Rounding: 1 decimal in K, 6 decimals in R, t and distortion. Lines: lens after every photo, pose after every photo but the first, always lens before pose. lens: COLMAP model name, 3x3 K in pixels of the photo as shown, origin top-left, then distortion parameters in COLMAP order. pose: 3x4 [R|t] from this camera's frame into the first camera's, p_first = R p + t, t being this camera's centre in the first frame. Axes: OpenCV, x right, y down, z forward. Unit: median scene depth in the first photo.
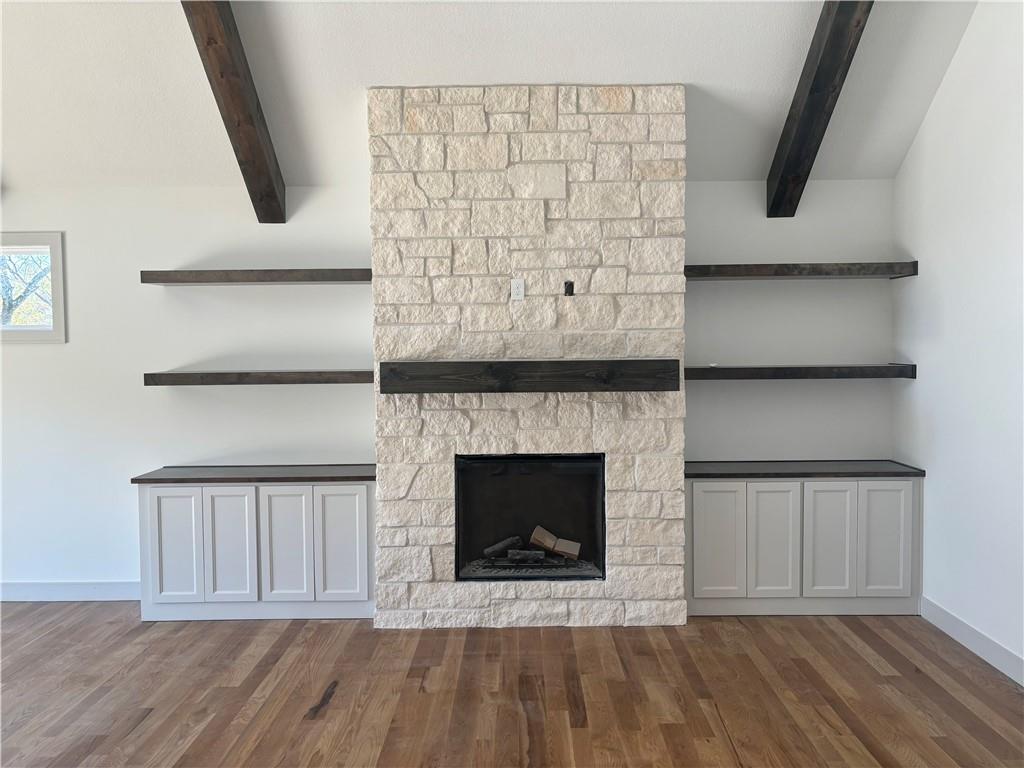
lens RADIAL K [[773.6, 0, 515.7], [0, 773.6, 379.8], [0, 0, 1]] dist [0.070883, -0.077112]
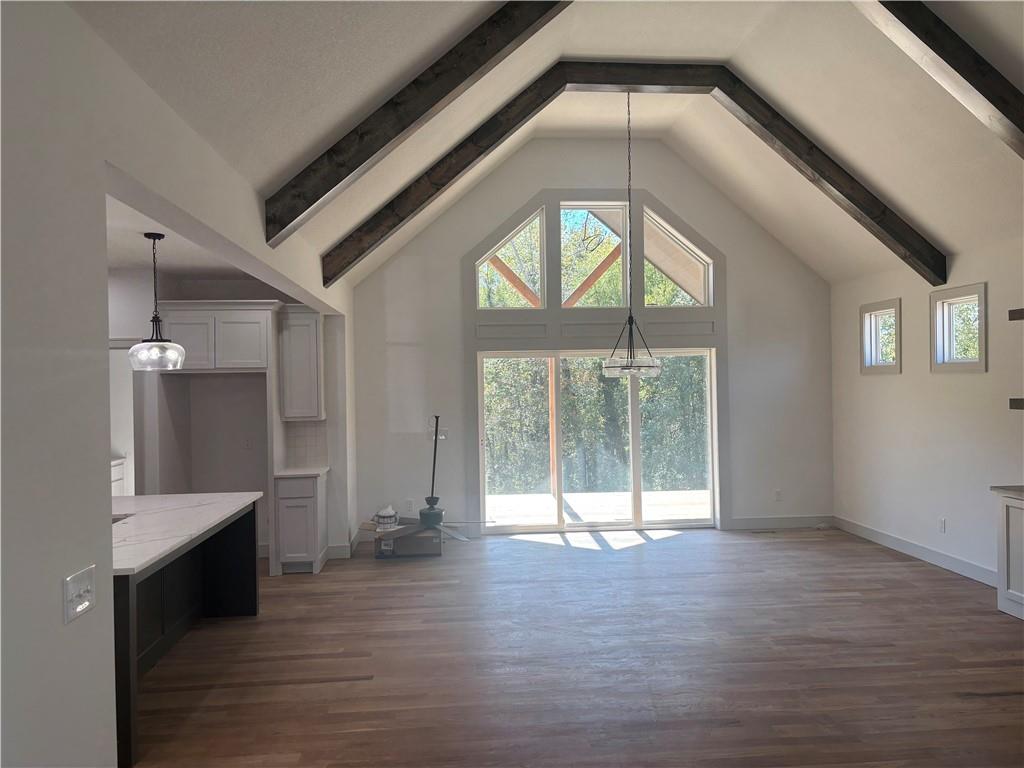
lens RADIAL K [[773.6, 0, 509.6], [0, 773.6, 386.3], [0, 0, 1]] dist [0.070883, -0.077112]
pose [[0.089377, 0.016621, -0.995859, 0.655742], [-0.033945, 0.999331, 0.013632, -0.017916], [0.995419, 0.032586, 0.089882, 0.165783]]
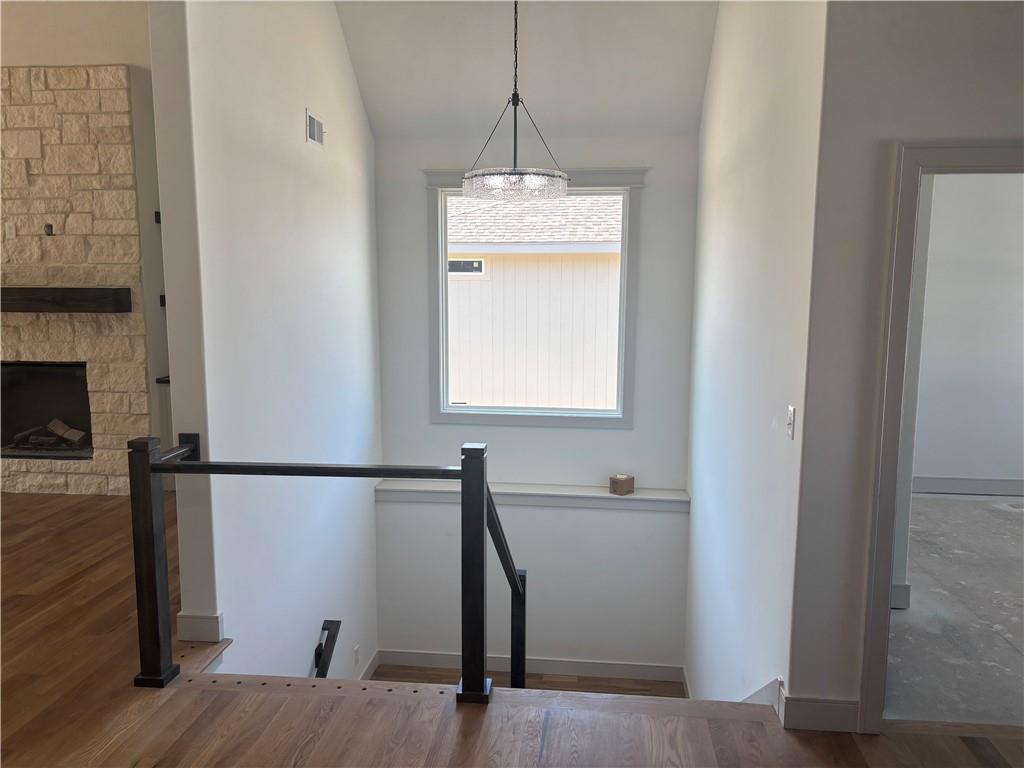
lens RADIAL K [[773.6, 0, 516.6], [0, 773.6, 380.1], [0, 0, 1]] dist [0.070883, -0.077112]
pose [[0.994443, 0.025228, -0.102208, 0.960489], [-0.016841, 0.996481, 0.082106, 0.007256], [0.103920, -0.079929, 0.991369, -0.209082]]
